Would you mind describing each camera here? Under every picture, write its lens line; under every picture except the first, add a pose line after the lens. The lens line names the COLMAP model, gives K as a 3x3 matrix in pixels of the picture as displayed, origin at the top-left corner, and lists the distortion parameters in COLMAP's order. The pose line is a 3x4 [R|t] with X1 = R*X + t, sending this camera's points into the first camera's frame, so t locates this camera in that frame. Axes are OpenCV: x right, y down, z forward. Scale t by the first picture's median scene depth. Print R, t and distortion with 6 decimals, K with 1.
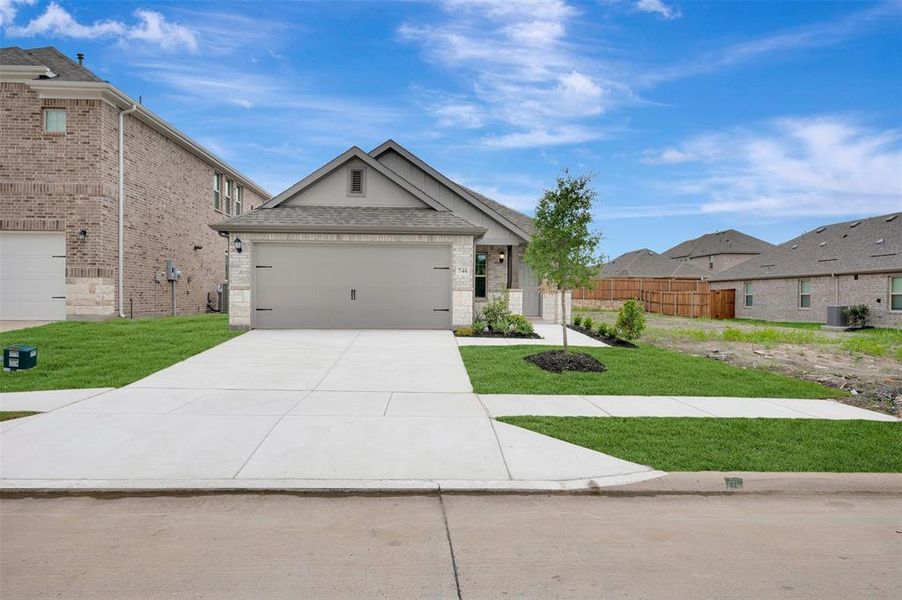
lens RADIAL K [[360.1, 0, 441.1], [0, 360.1, 293.7], [0, 0, 1]] dist [0.000535, -0.000005]
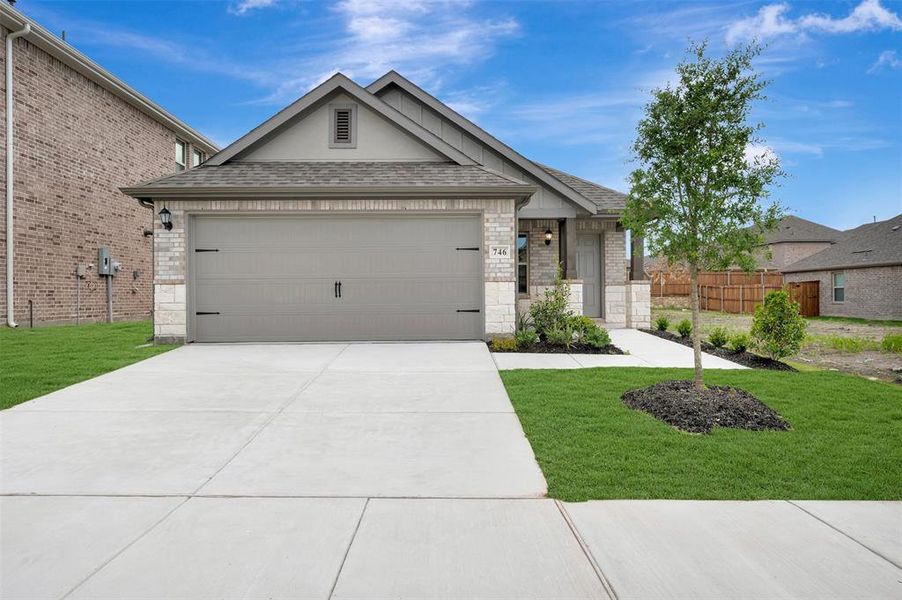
lens RADIAL K [[388.0, 0, 450.1], [0, 388.0, 288.8], [0, 0, 1]] dist [0.000971, -0.000034]
pose [[0.999225, -0.013762, -0.036889, -0.006042], [0.013400, 0.999860, -0.010035, 0.011164], [0.037022, 0.009533, 0.999269, 0.282481]]
